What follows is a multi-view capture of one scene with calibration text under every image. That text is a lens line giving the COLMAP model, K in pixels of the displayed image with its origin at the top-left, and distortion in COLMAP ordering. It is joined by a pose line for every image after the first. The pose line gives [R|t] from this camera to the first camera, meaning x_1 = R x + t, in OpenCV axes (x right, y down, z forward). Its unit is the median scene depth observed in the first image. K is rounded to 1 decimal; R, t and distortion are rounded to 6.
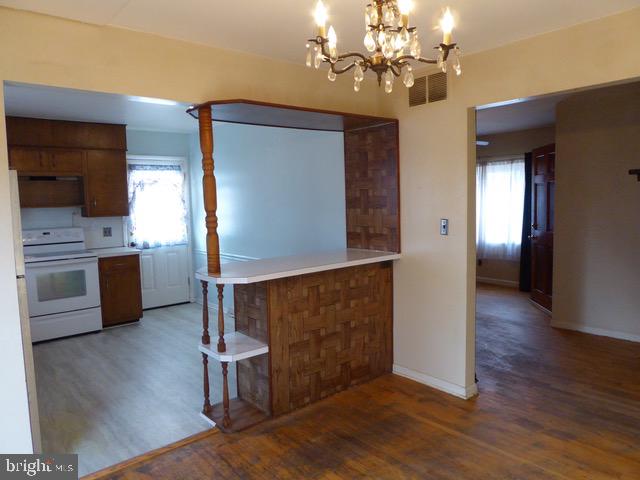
lens RADIAL K [[461.0, 0, 319.8], [0, 461.0, 239.4], [0, 0, 1]] dist [-0.008519, -0.010183]
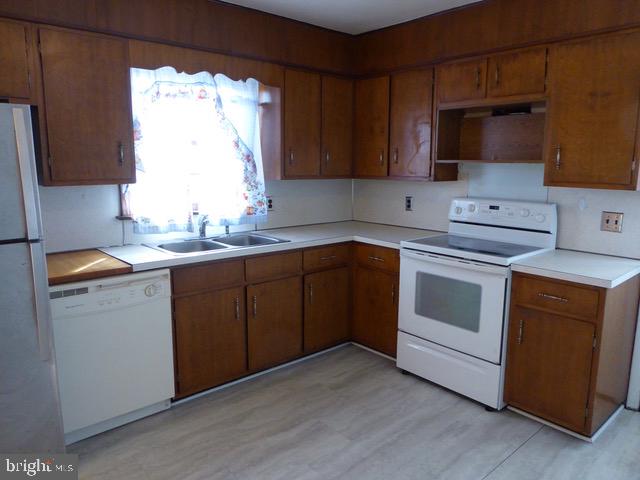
lens RADIAL K [[461.0, 0, 319.2], [0, 461.0, 238.1], [0, 0, 1]] dist [-0.008519, -0.010183]
pose [[0.029610, 0.186767, -0.981958, -0.016789], [-0.096239, 0.978357, 0.183180, -0.061192], [0.994918, 0.089079, 0.046944, 0.754882]]
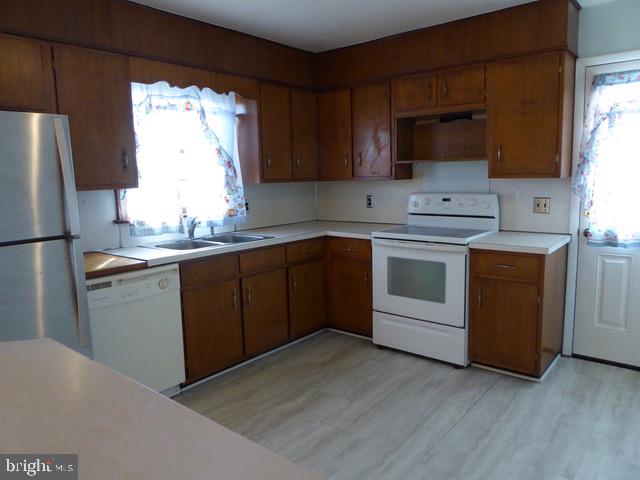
lens RADIAL K [[461.0, 0, 319.6], [0, 461.0, 239.2], [0, 0, 1]] dist [-0.008519, -0.010183]
pose [[0.187516, 0.157125, -0.969613, 0.050921], [-0.068157, 0.986825, 0.146733, -0.043212], [0.979894, 0.038571, 0.195755, 0.680612]]
